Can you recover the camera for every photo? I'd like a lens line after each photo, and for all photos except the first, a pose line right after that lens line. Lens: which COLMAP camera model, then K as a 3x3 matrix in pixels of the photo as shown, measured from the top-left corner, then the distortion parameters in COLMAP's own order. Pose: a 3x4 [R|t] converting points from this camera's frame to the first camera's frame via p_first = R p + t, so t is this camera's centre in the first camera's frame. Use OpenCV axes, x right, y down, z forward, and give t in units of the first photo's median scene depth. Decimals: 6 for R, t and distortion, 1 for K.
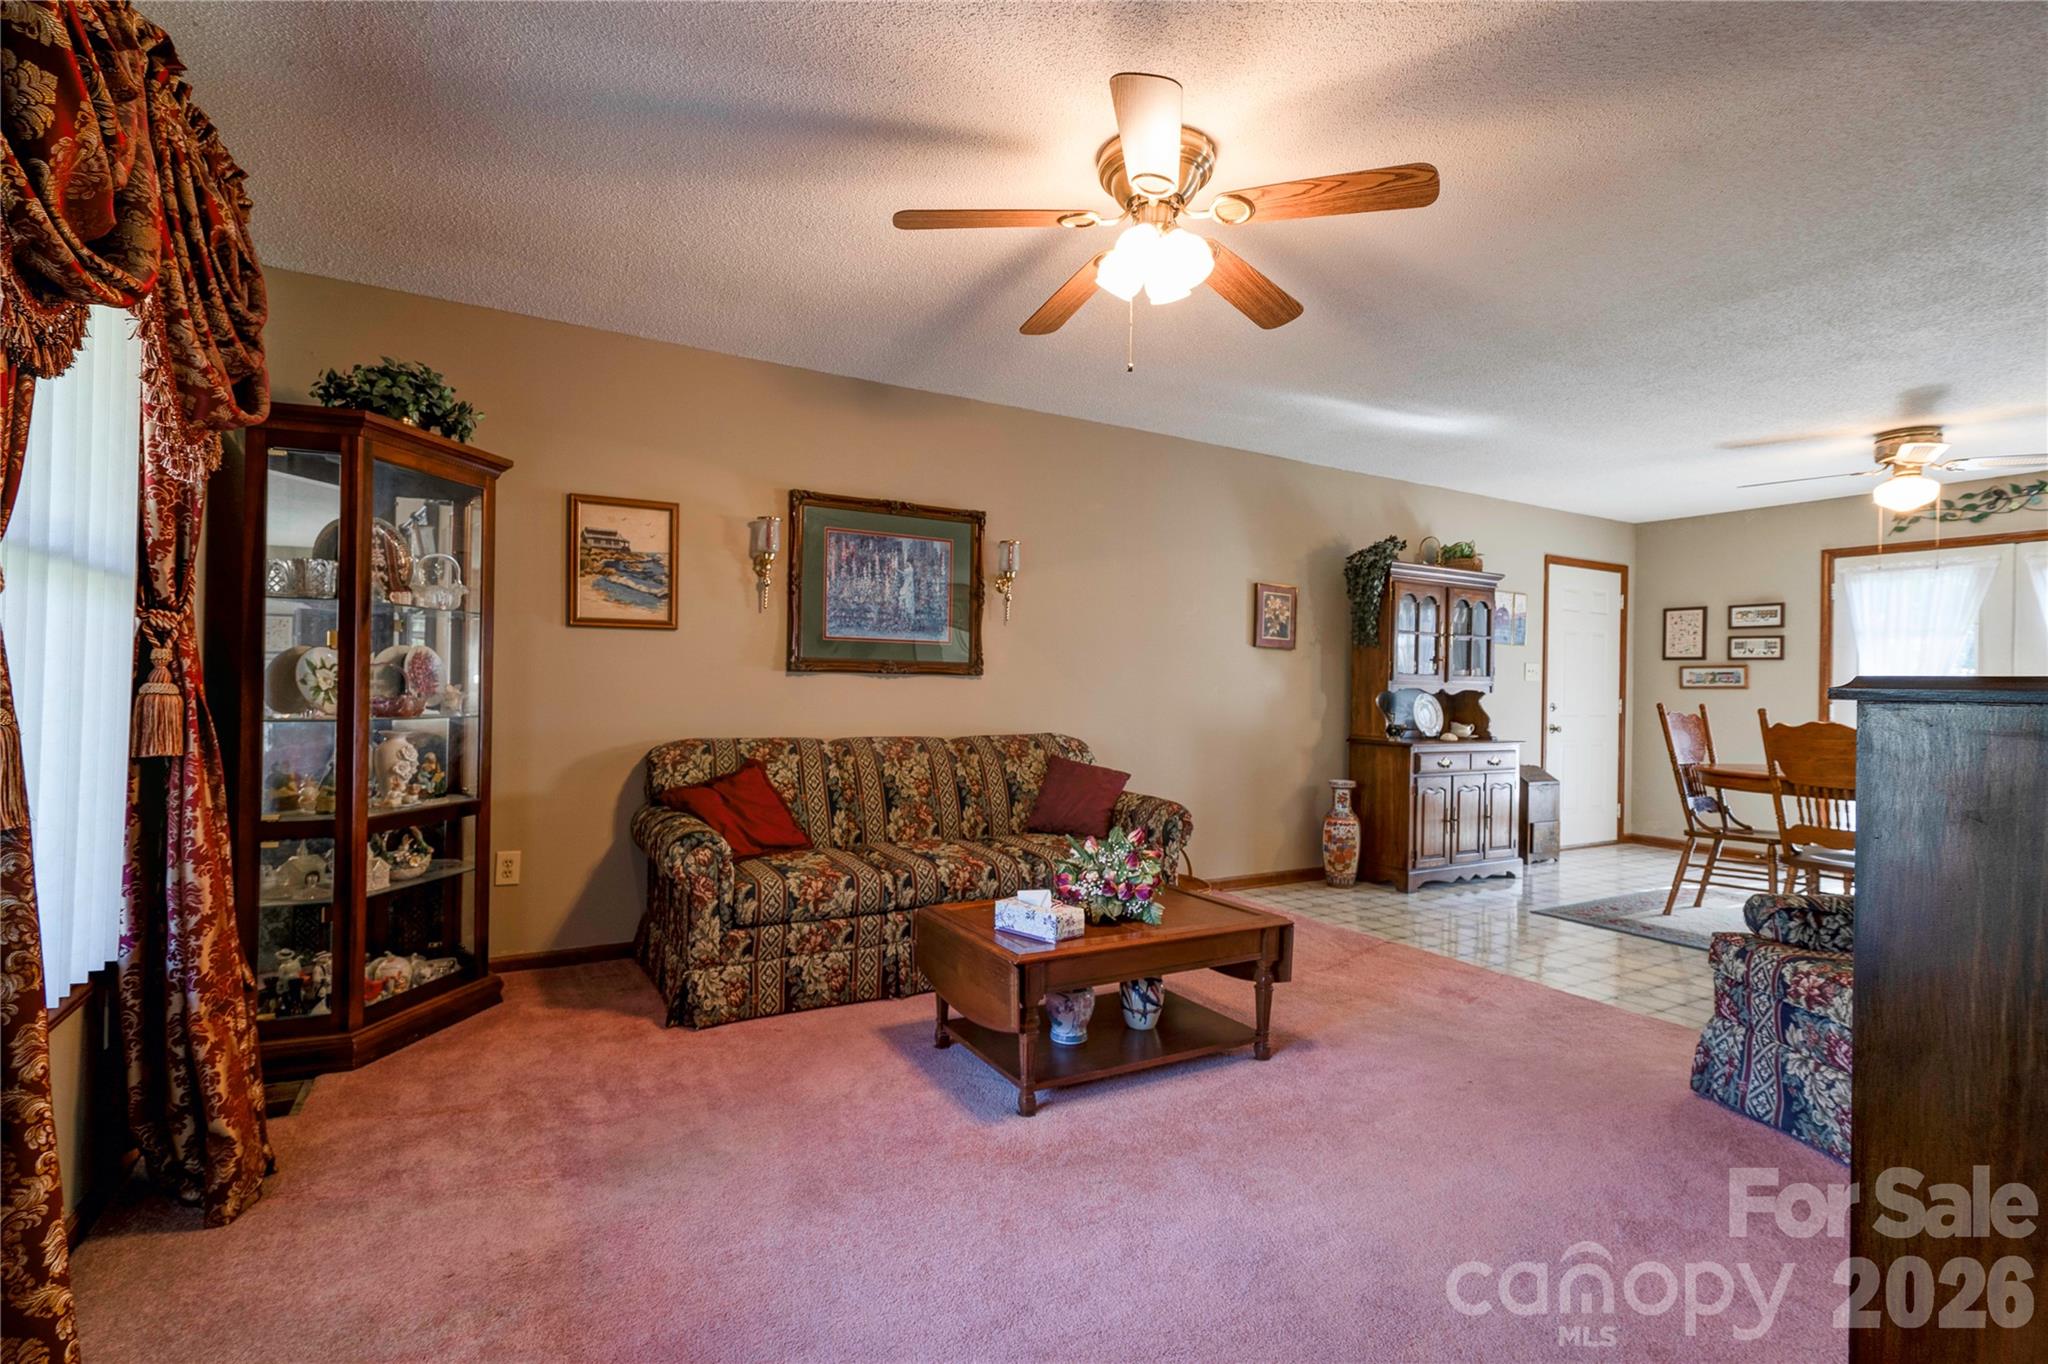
lens RADIAL K [[943.2, 0, 985.6], [0, 943.2, 685.5], [0, 0, 1]] dist [-0.009328, 0.006153]
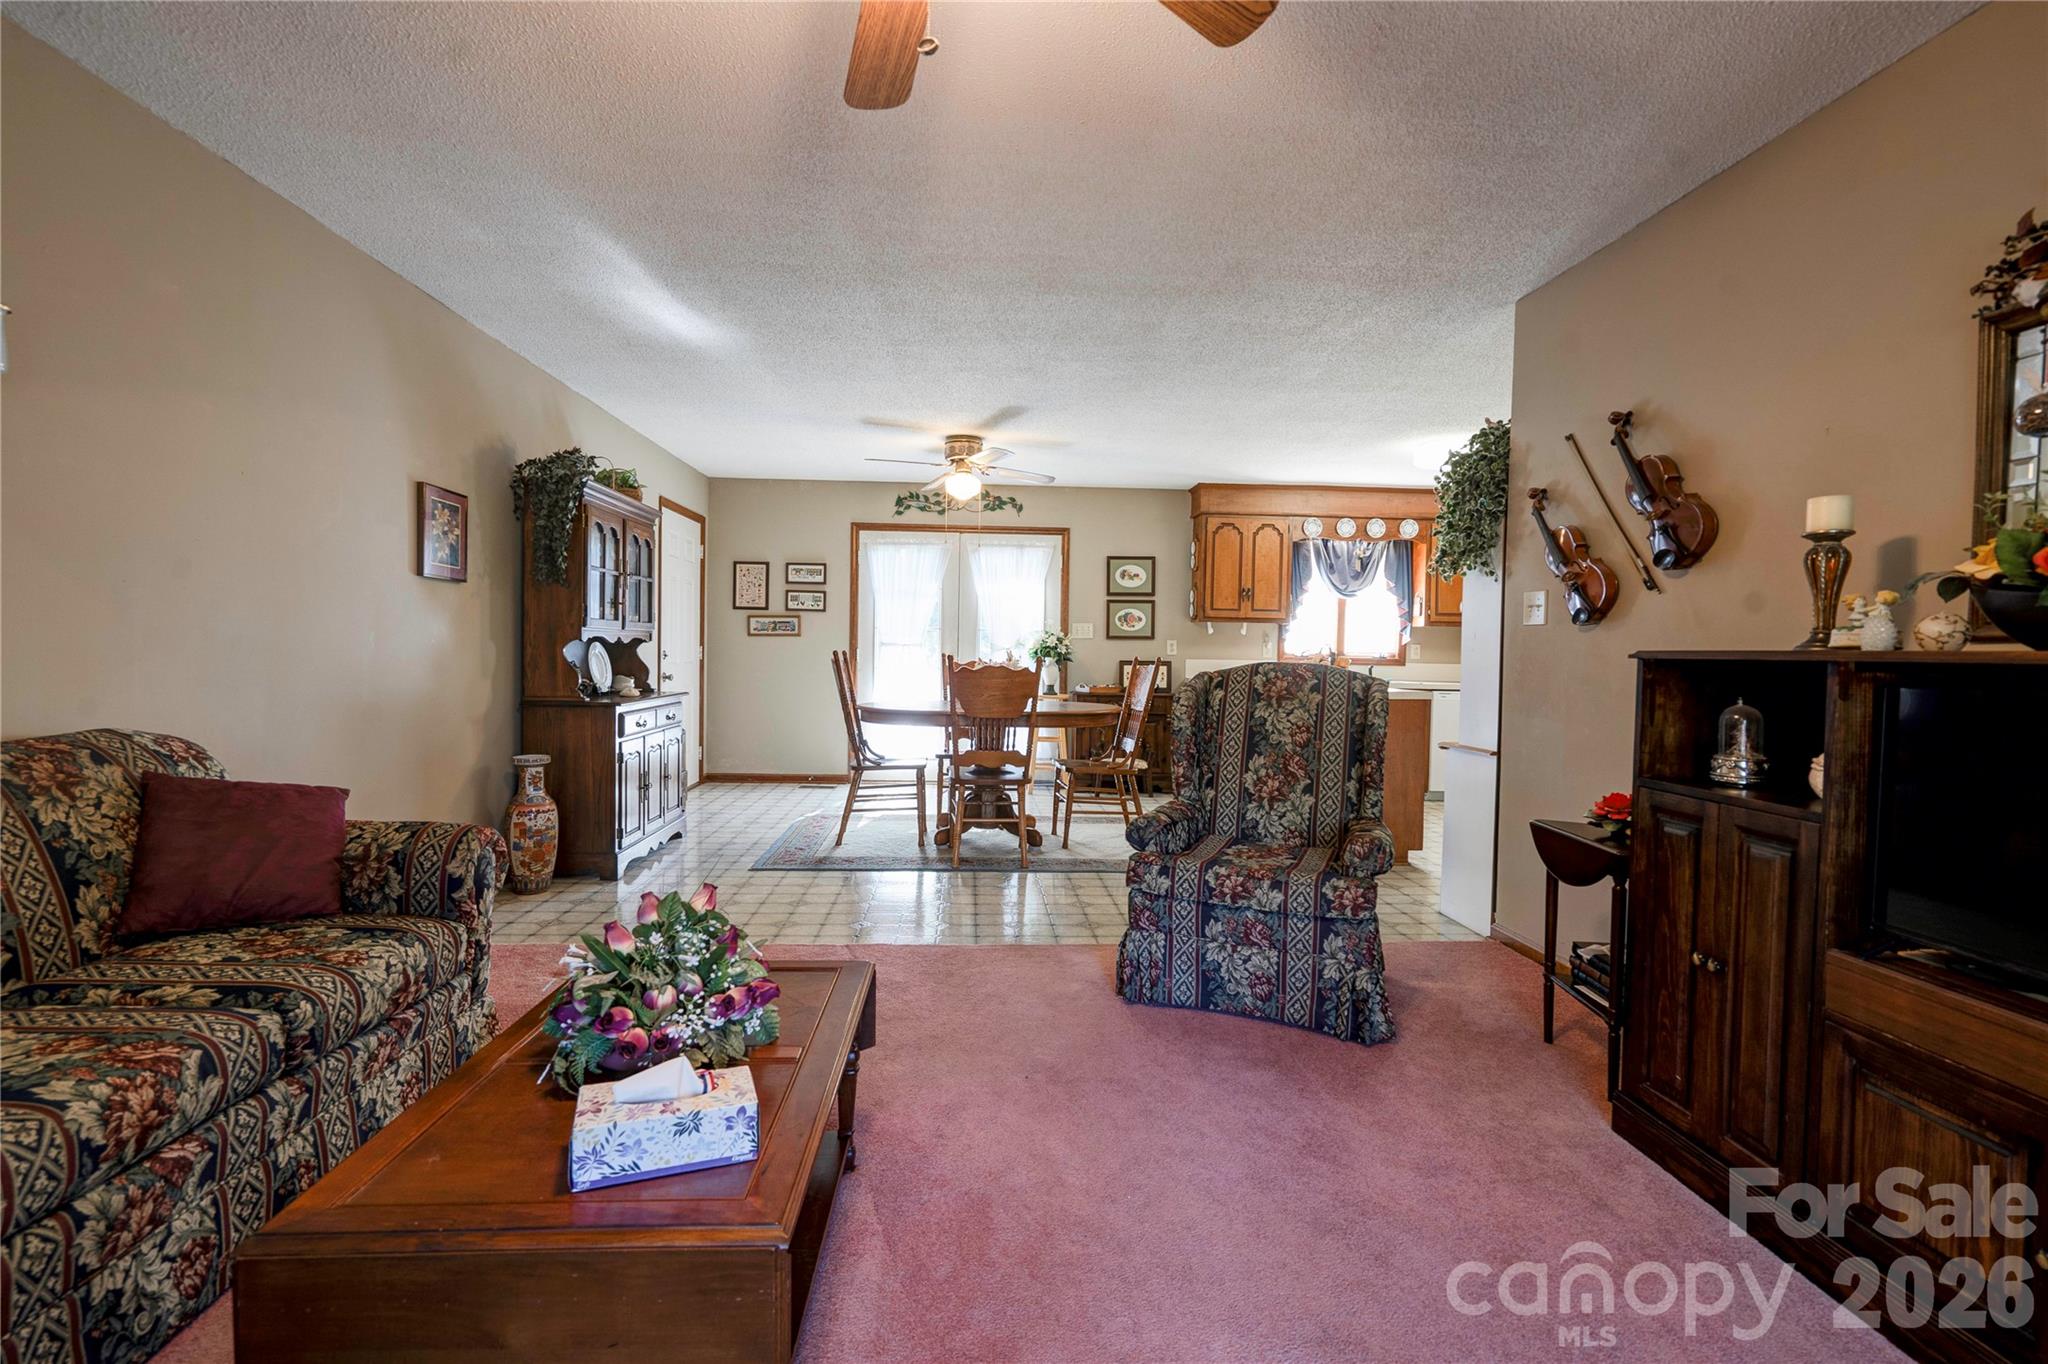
lens RADIAL K [[940.9, 0, 1024.0], [0, 940.9, 682.0], [0, 0, 1]] dist [-0.015300, 0.016231]
pose [[0.432708, -0.043383, 0.900490, -0.139841], [-0.007068, 0.998648, 0.051509, -0.002092], [-0.901506, -0.028653, 0.431816, 0.308430]]
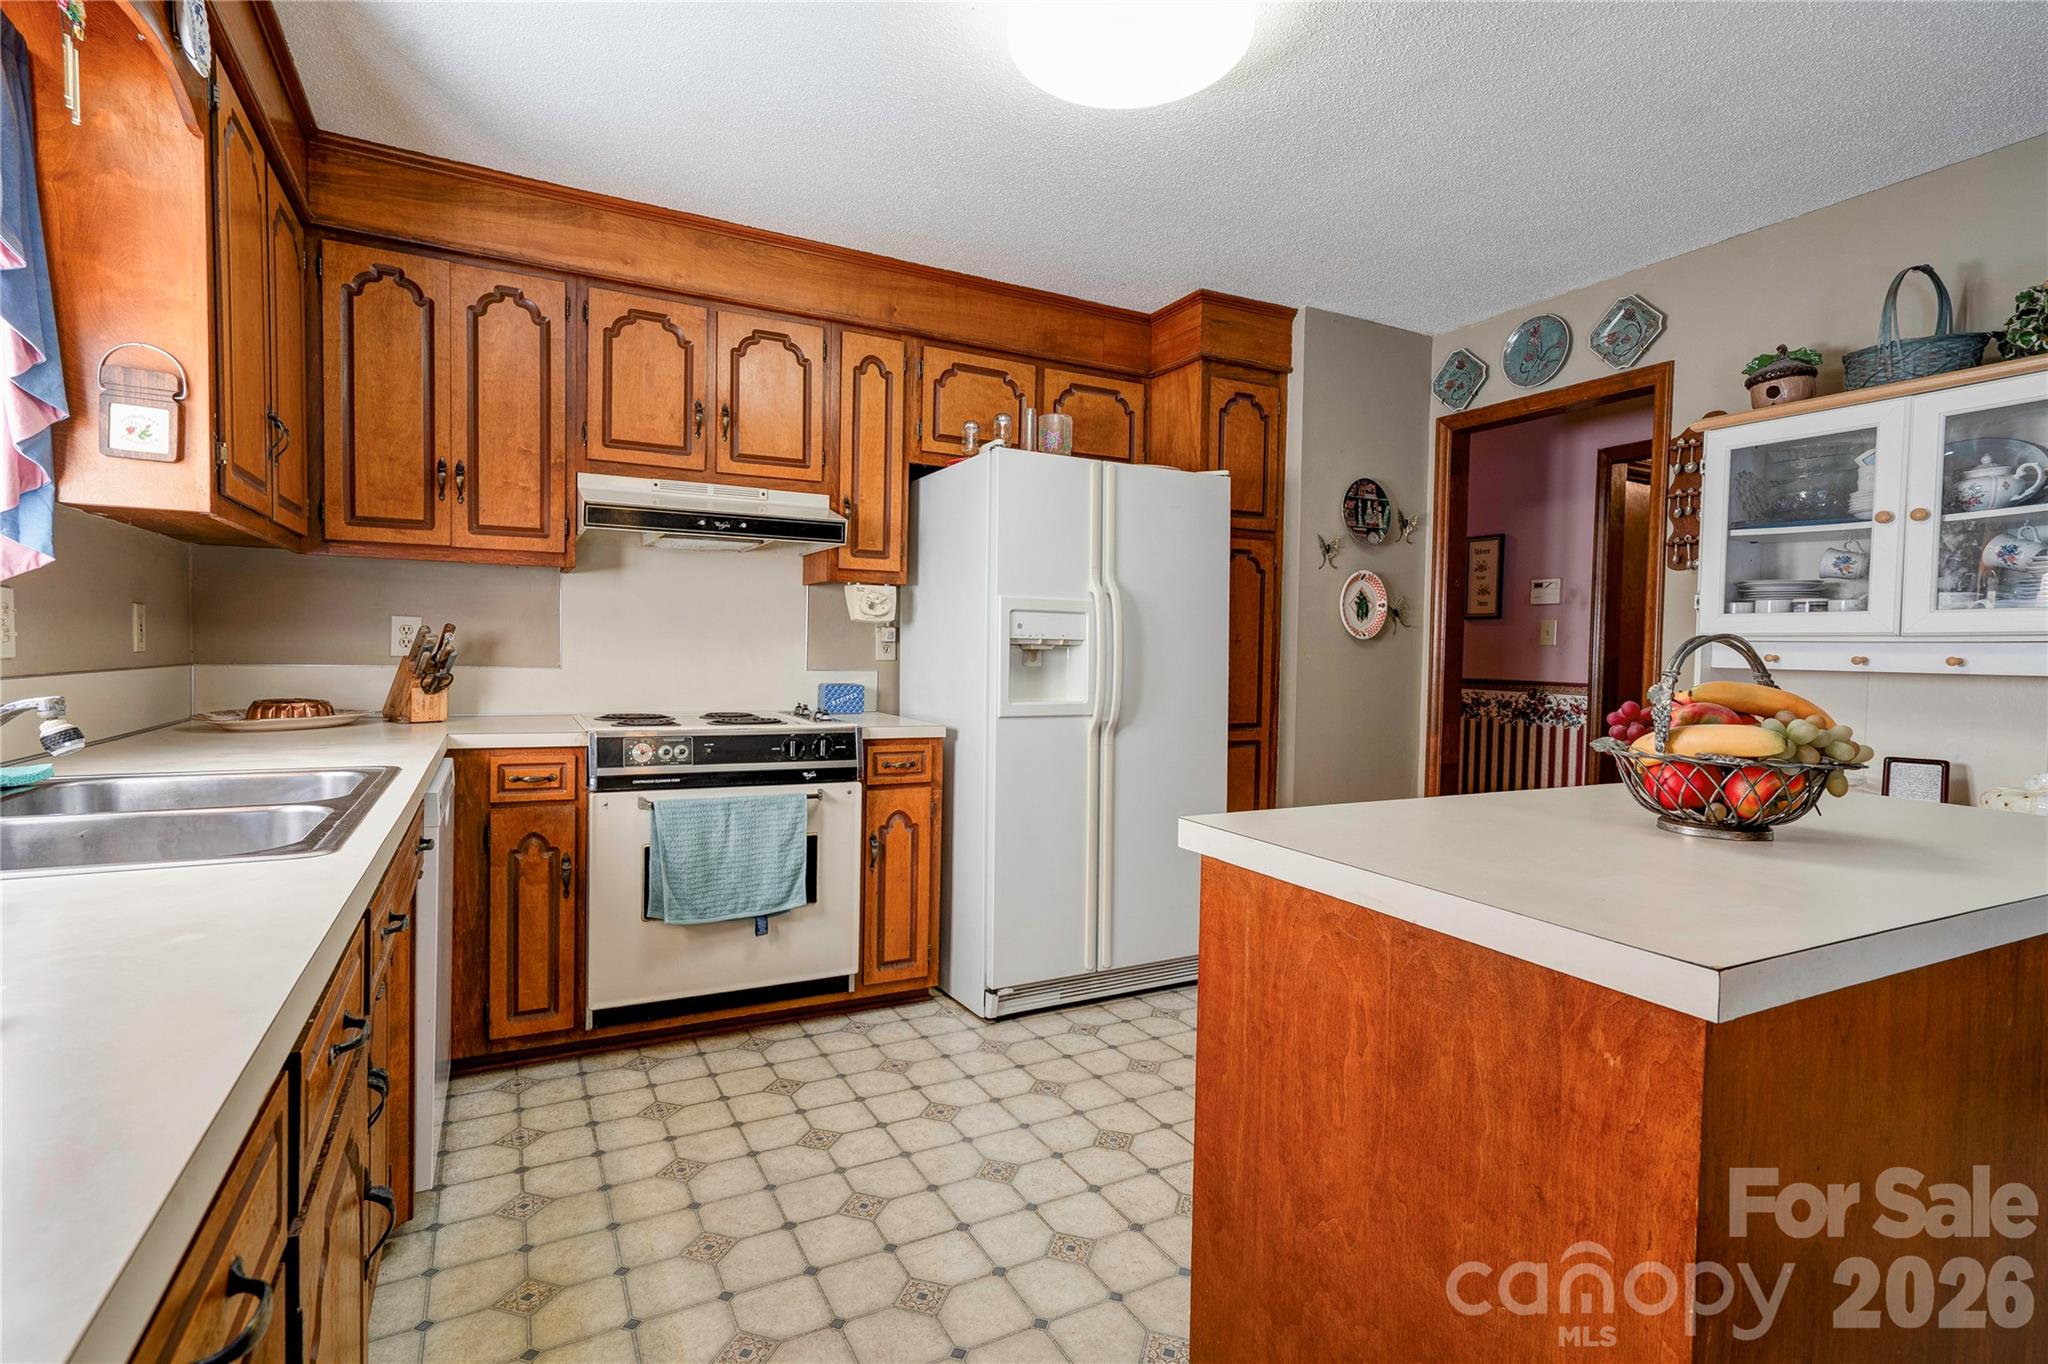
lens RADIAL K [[975.0, 0, 1007.6], [0, 975.0, 678.1], [0, 0, 1]] dist [-0.001561, 0.019710]
pose [[-0.998831, -0.042792, 0.022488, 1.127030], [-0.042050, 0.998587, 0.032491, 0.016065], [-0.023847, 0.031508, -0.999219, 0.705499]]
